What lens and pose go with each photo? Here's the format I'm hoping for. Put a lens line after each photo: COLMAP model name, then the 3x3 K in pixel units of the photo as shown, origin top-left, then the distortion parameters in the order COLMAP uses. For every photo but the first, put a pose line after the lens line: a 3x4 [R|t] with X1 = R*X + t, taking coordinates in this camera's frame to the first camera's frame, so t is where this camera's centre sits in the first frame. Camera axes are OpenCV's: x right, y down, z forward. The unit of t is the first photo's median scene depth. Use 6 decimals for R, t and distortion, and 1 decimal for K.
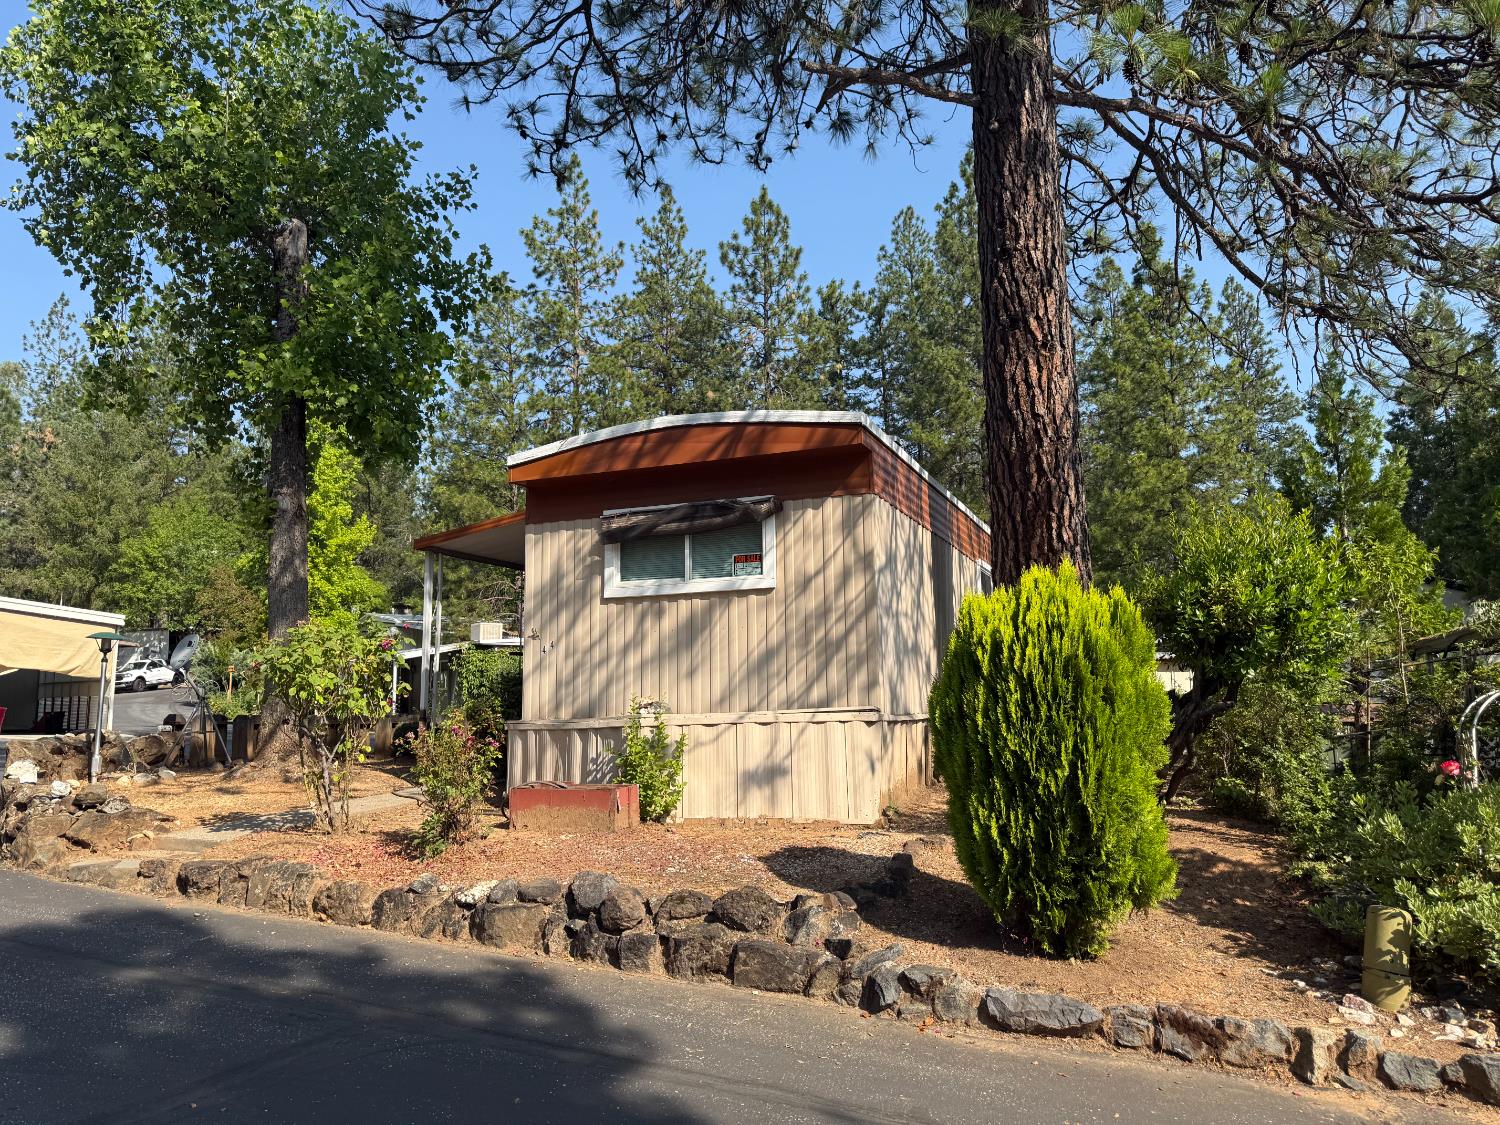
lens RADIAL K [[1056.1, 0, 775.7], [0, 1056.1, 564.7], [0, 0, 1]] dist [0.140291, -0.241163]
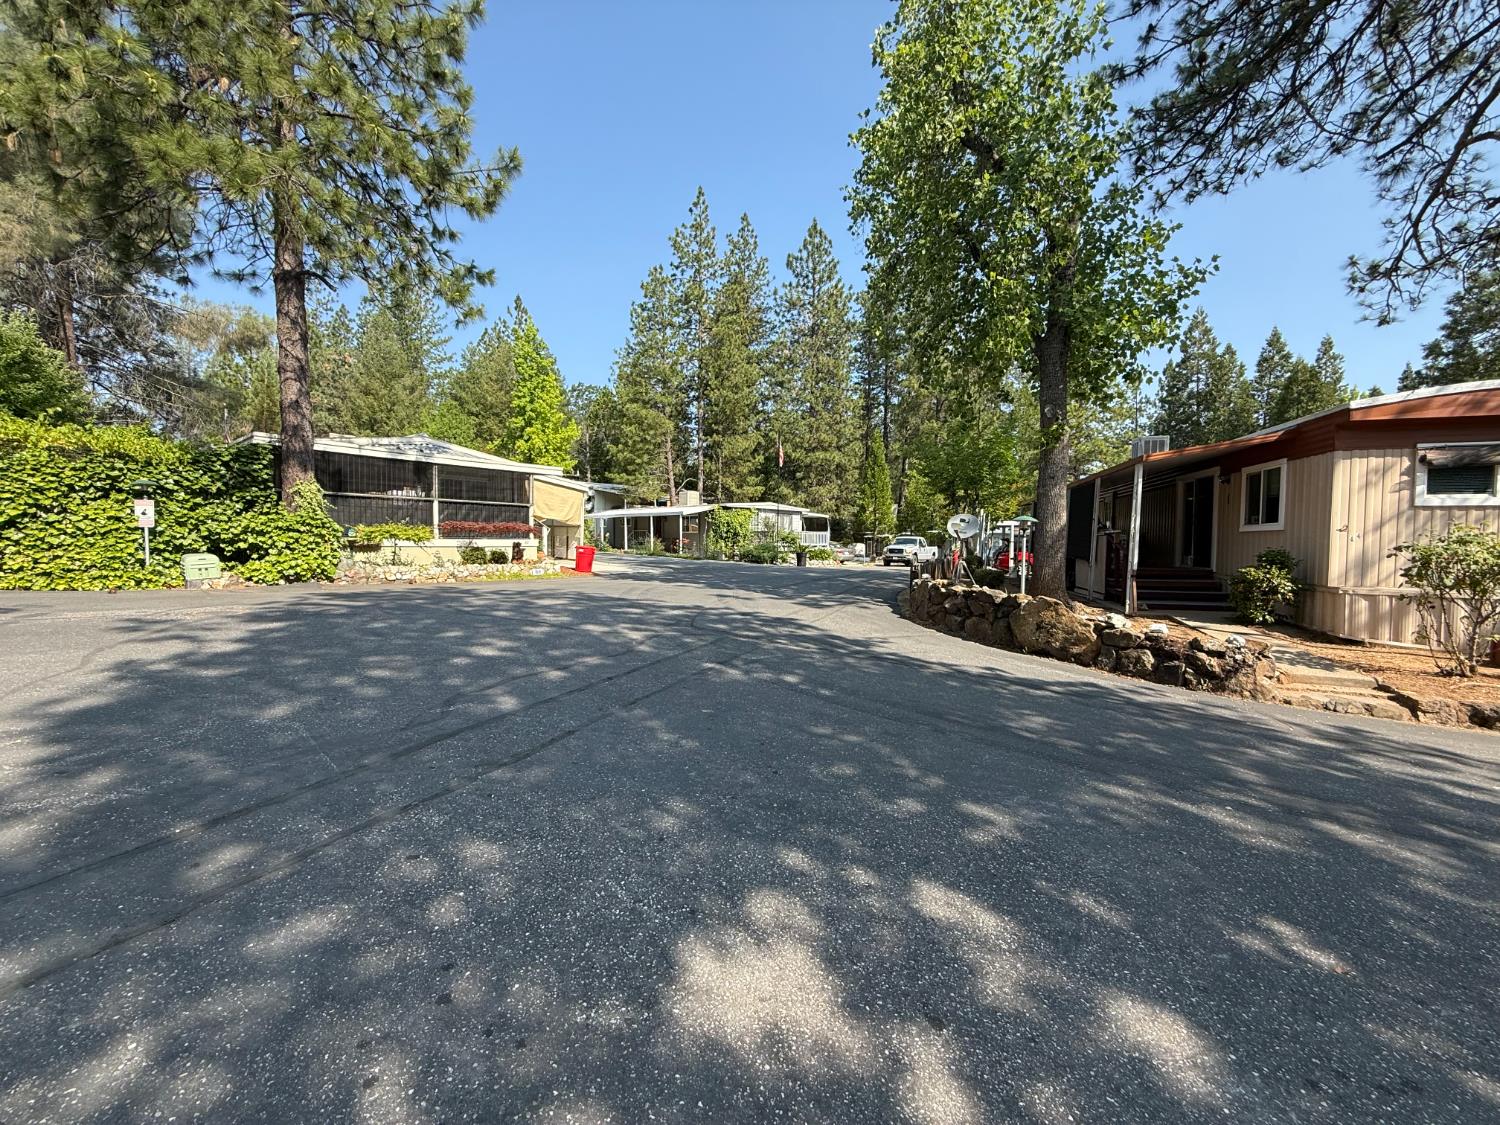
lens RADIAL K [[594.6, 0, 750.0], [0, 594.6, 562.5], [0, 0, 1]] dist [0.001532, -0.000646]
pose [[0.992781, 0.012637, 0.119274, -1.151988], [-0.033512, 0.984056, 0.174675, -0.004298], [-0.115165, -0.177411, 0.977375, 0.300604]]
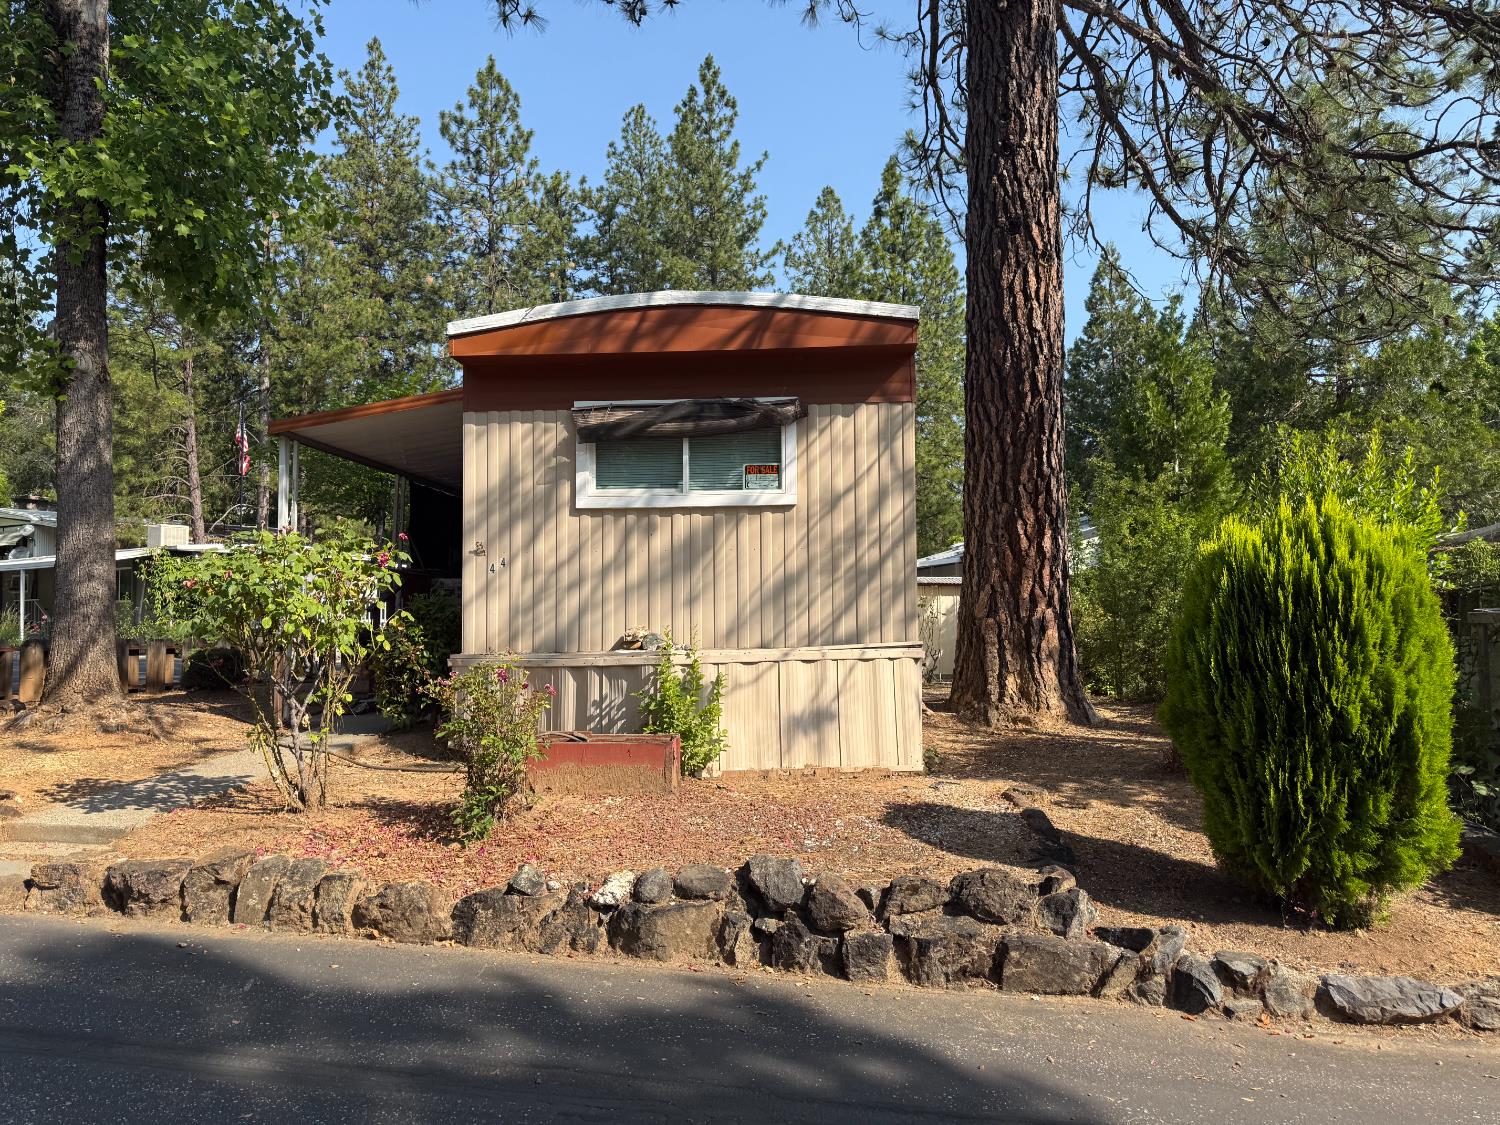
lens RADIAL K [[1046.2, 0, 763.2], [0, 1046.2, 564.3], [0, 0, 1]] dist [0.095525, -0.149174]
pose [[0.954678, 0.021492, 0.296865, -0.264203], [-0.045274, 0.996269, 0.073469, 0.008058], [-0.294178, -0.083579, 0.952089, 0.174406]]
